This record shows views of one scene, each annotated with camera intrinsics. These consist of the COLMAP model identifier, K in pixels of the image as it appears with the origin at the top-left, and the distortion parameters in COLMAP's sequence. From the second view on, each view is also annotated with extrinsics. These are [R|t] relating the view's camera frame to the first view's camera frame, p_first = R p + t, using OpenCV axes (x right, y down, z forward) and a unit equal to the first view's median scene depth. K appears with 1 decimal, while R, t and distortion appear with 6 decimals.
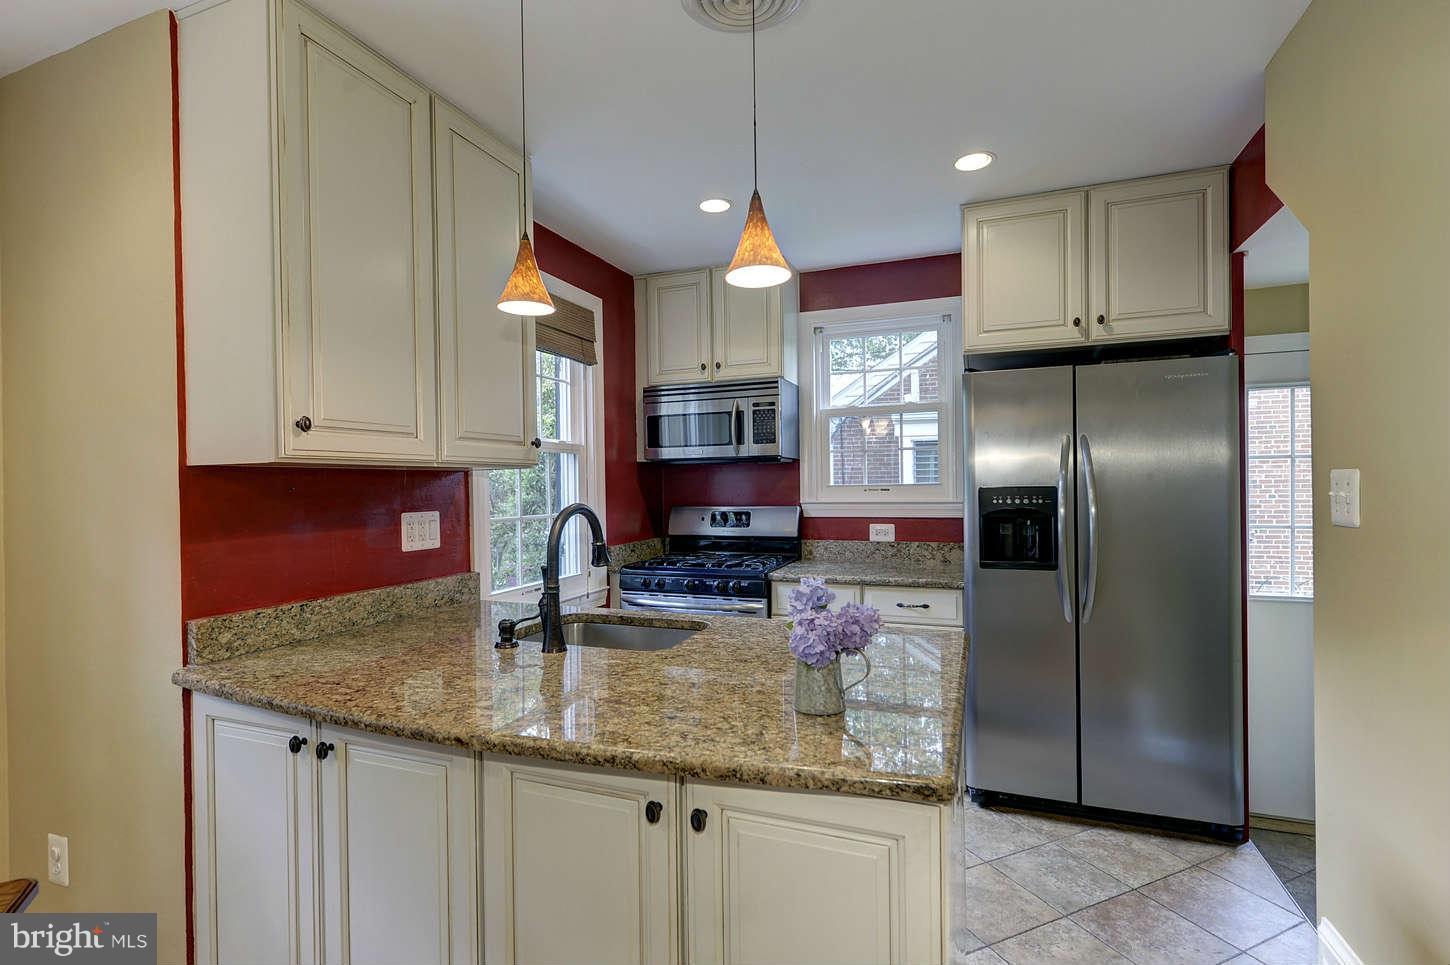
lens RADIAL K [[668.4, 0, 717.1], [0, 668.4, 479.6], [0, 0, 1]] dist [0.003457, 0.000753]
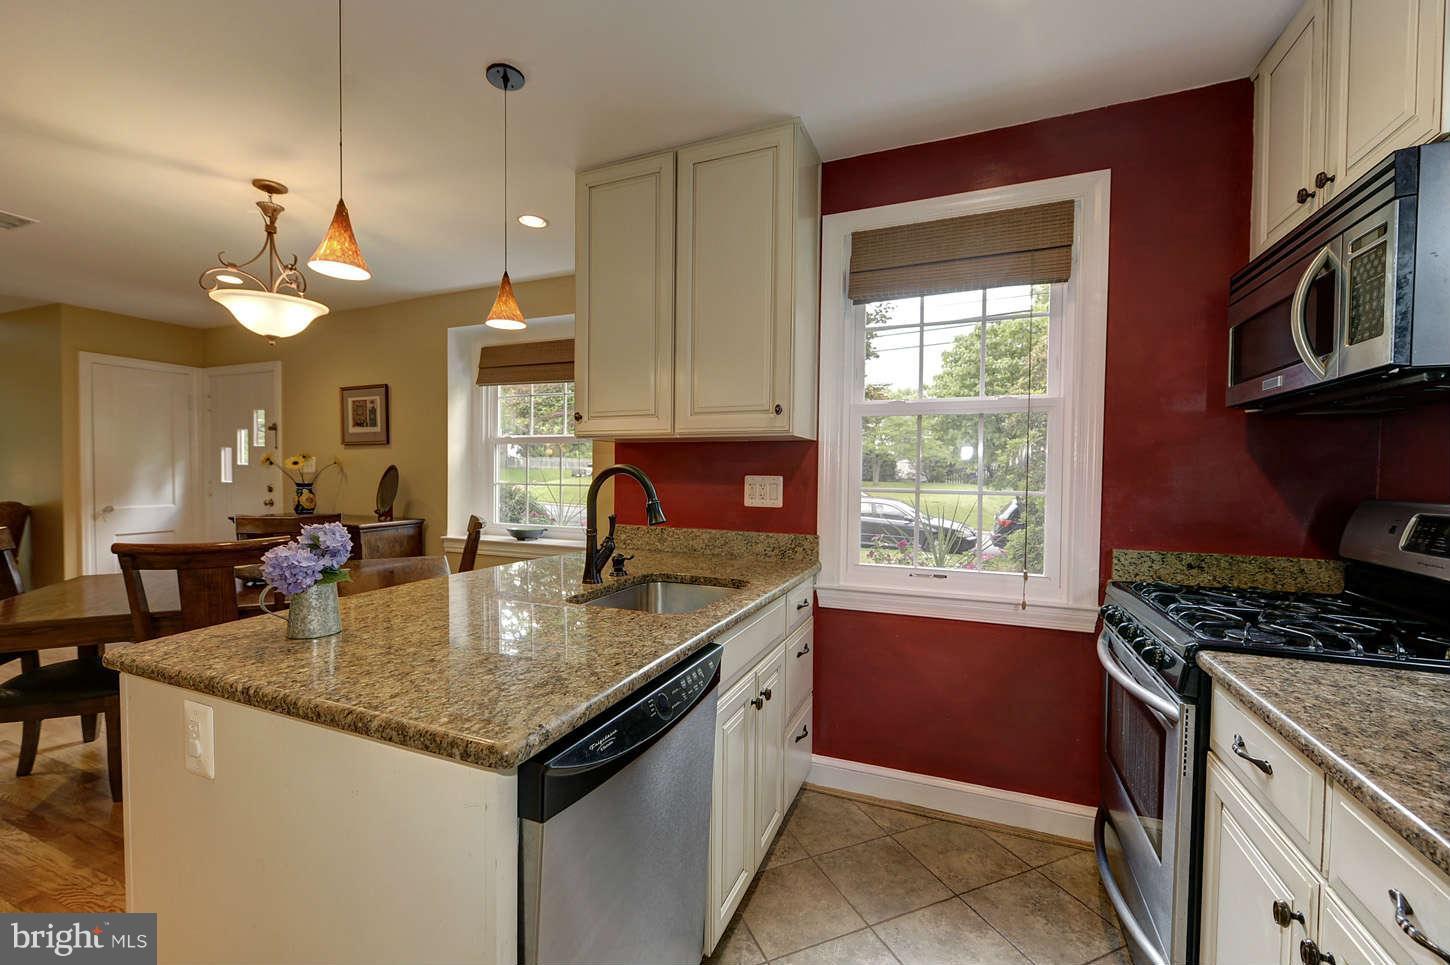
lens RADIAL K [[602.1, 0, 729.1], [0, 602.1, 488.5], [0, 0, 1]] dist [-0.003047, -0.000185]
pose [[-0.021708, 0.034648, -0.999164, 0.431955], [-0.005933, 0.999377, 0.034785, 0.022681], [0.999747, 0.006683, -0.021488, 0.641715]]
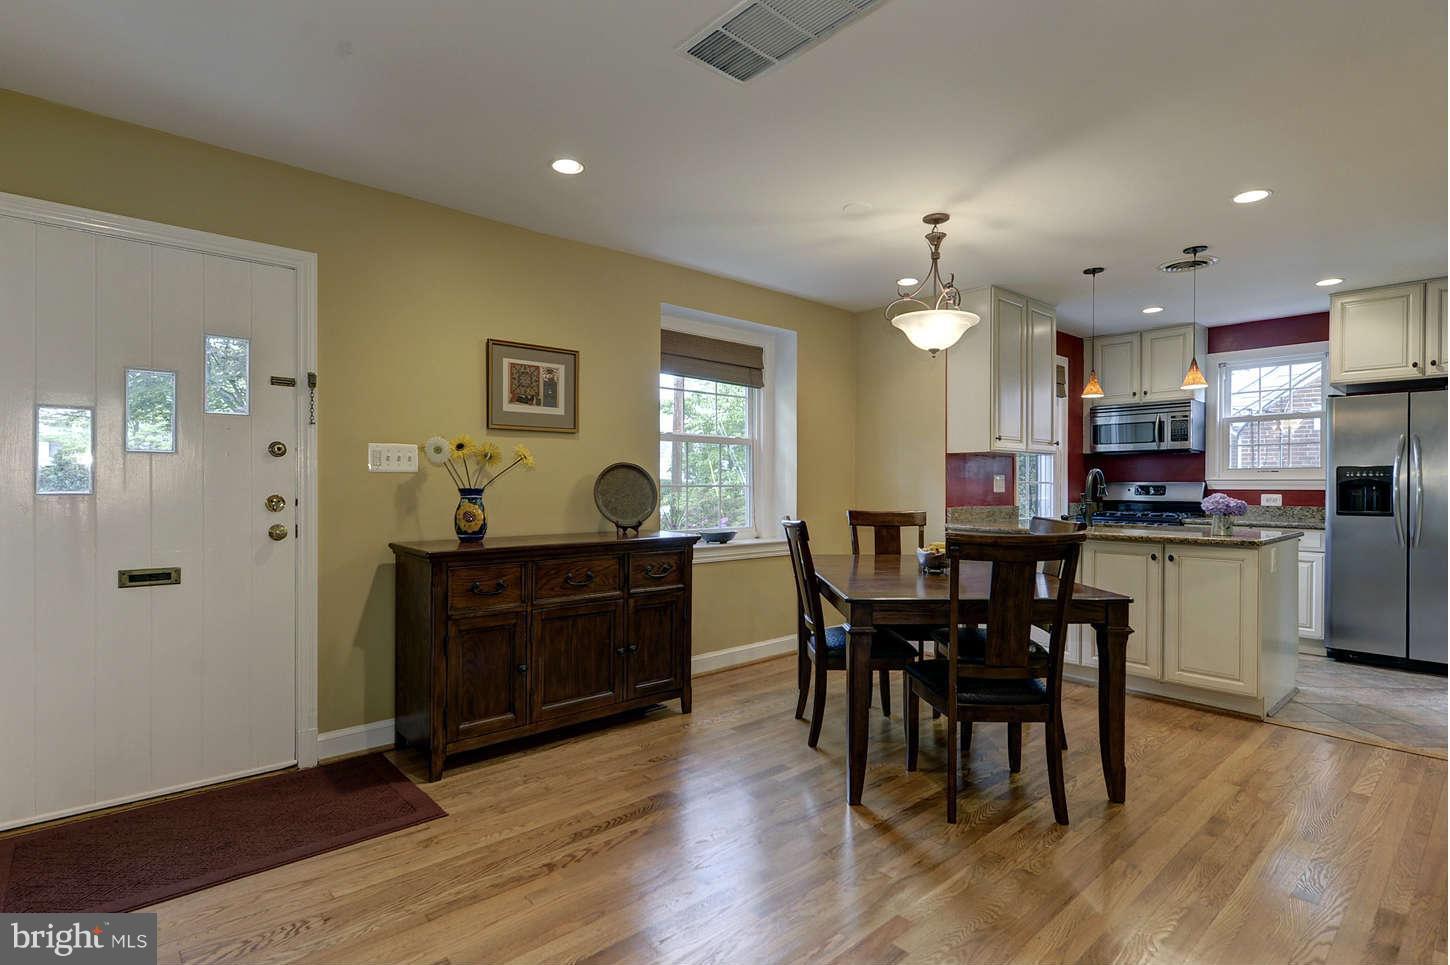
lens RADIAL K [[698.3, 0, 719.8], [0, 698.3, 485.6], [0, 0, 1]] dist [-0.000993, 0.001062]
pose [[0.888554, 0.016575, -0.458472, -0.137443], [-0.011604, 0.999839, 0.013657, 0.041506], [0.458624, -0.006815, 0.888604, -0.979530]]
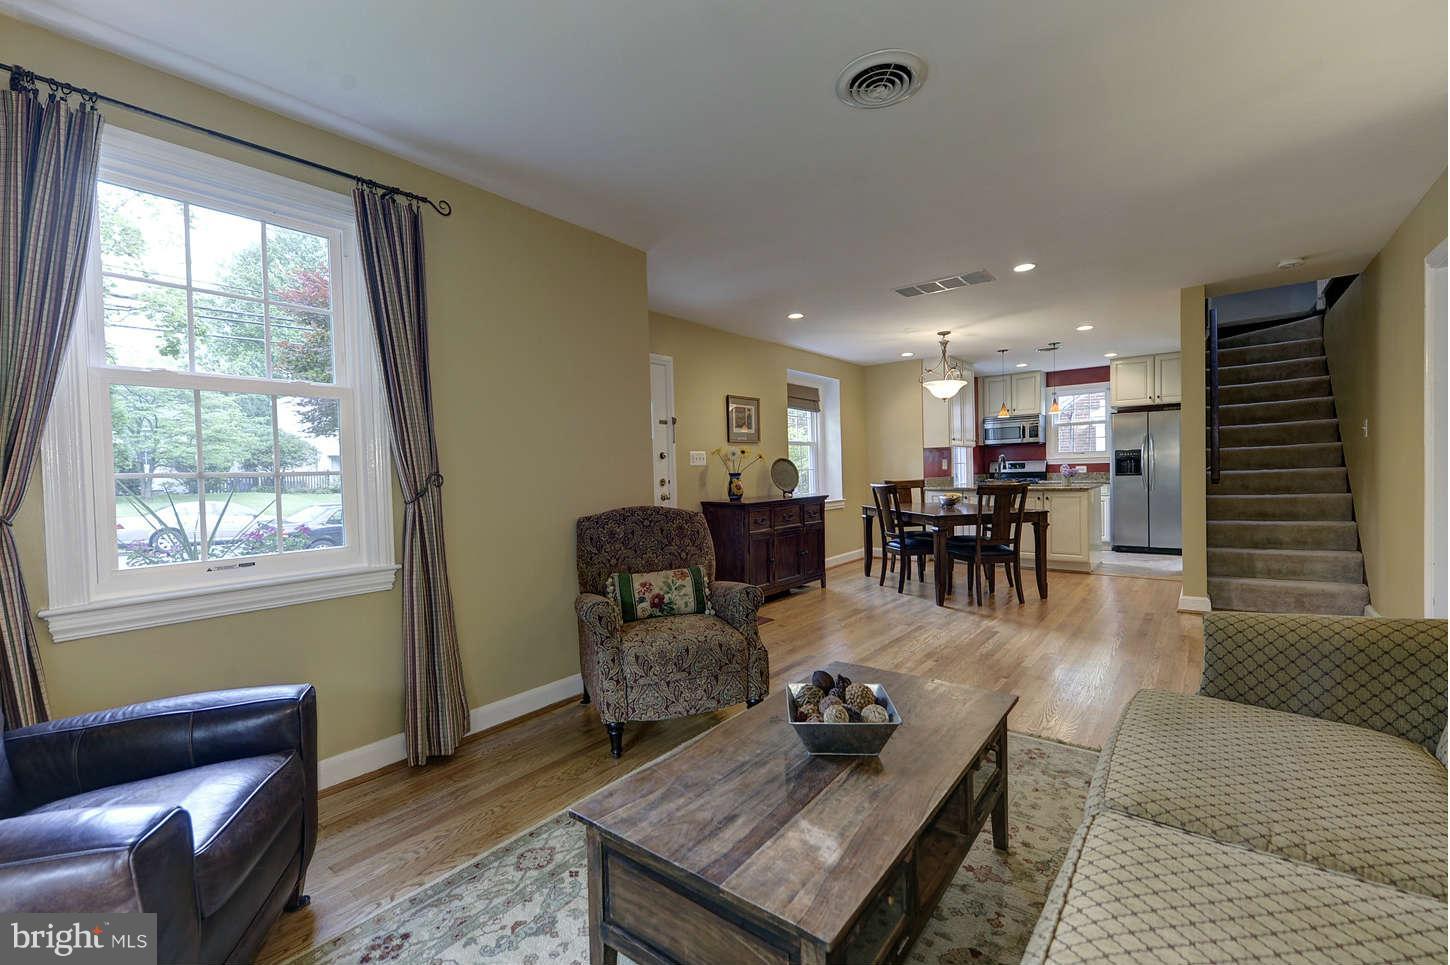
lens RADIAL K [[602.1, 0, 713.1], [0, 602.1, 485.0], [0, 0, 1]] dist [-0.003047, -0.000185]
pose [[0.949918, -0.005624, -0.312449, -0.418134], [0.016328, 0.999366, 0.031651, 0.042793], [0.312073, -0.035168, 0.949407, -1.816780]]
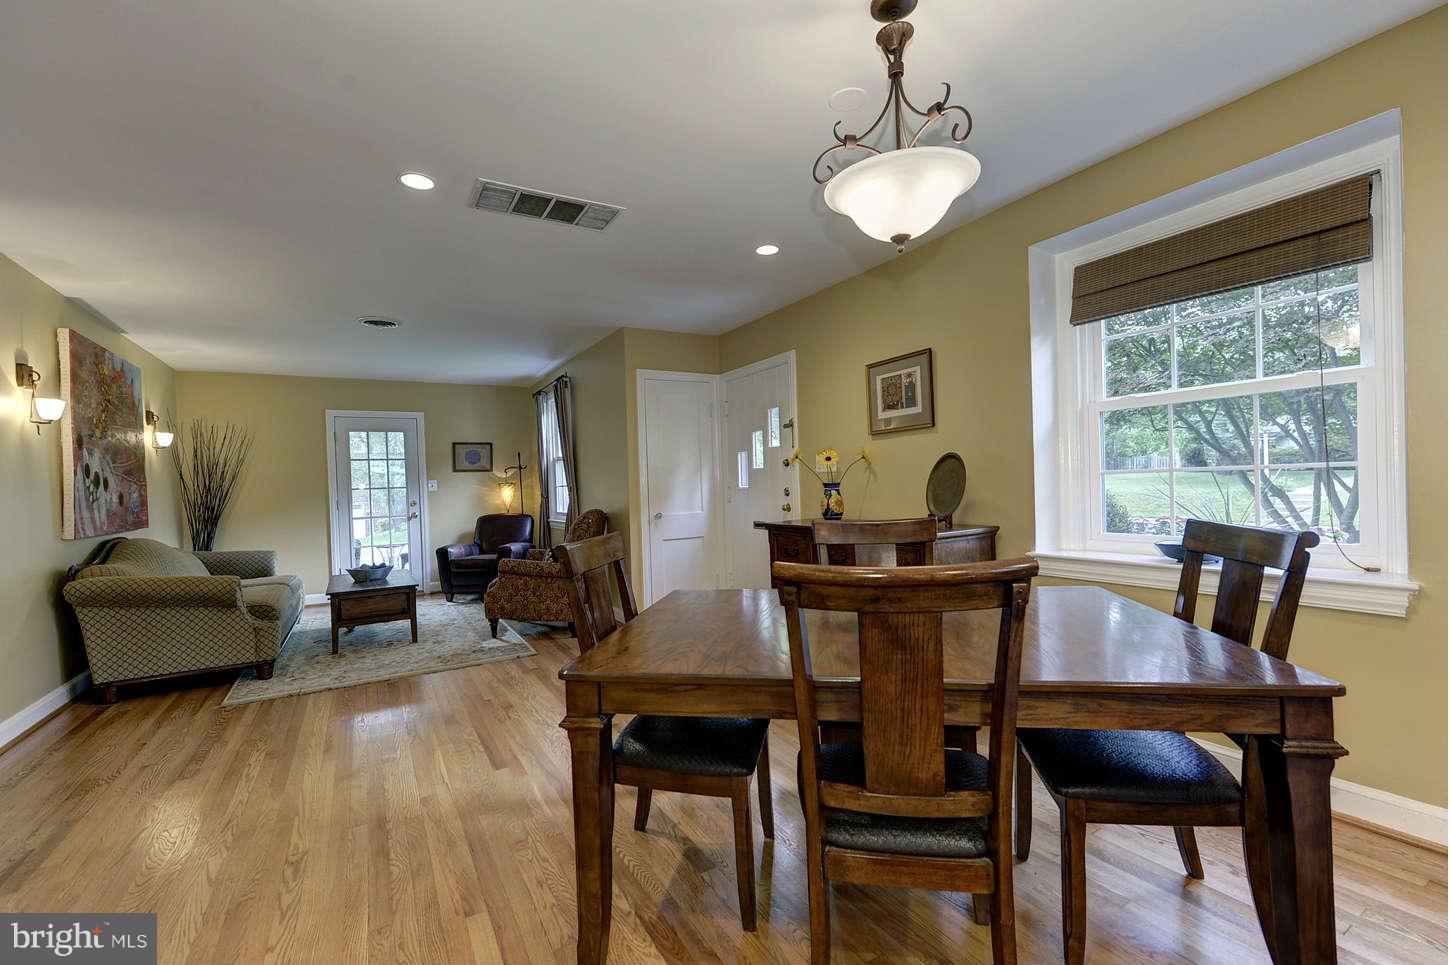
lens RADIAL K [[602.1, 0, 718.9], [0, 602.1, 482.9], [0, 0, 1]] dist [-0.003047, -0.000185]
pose [[-0.613995, 0.028299, -0.788803, 0.150635], [0.044779, 0.998996, 0.000984, 0.051777], [0.788039, -0.034718, -0.614646, 0.208346]]
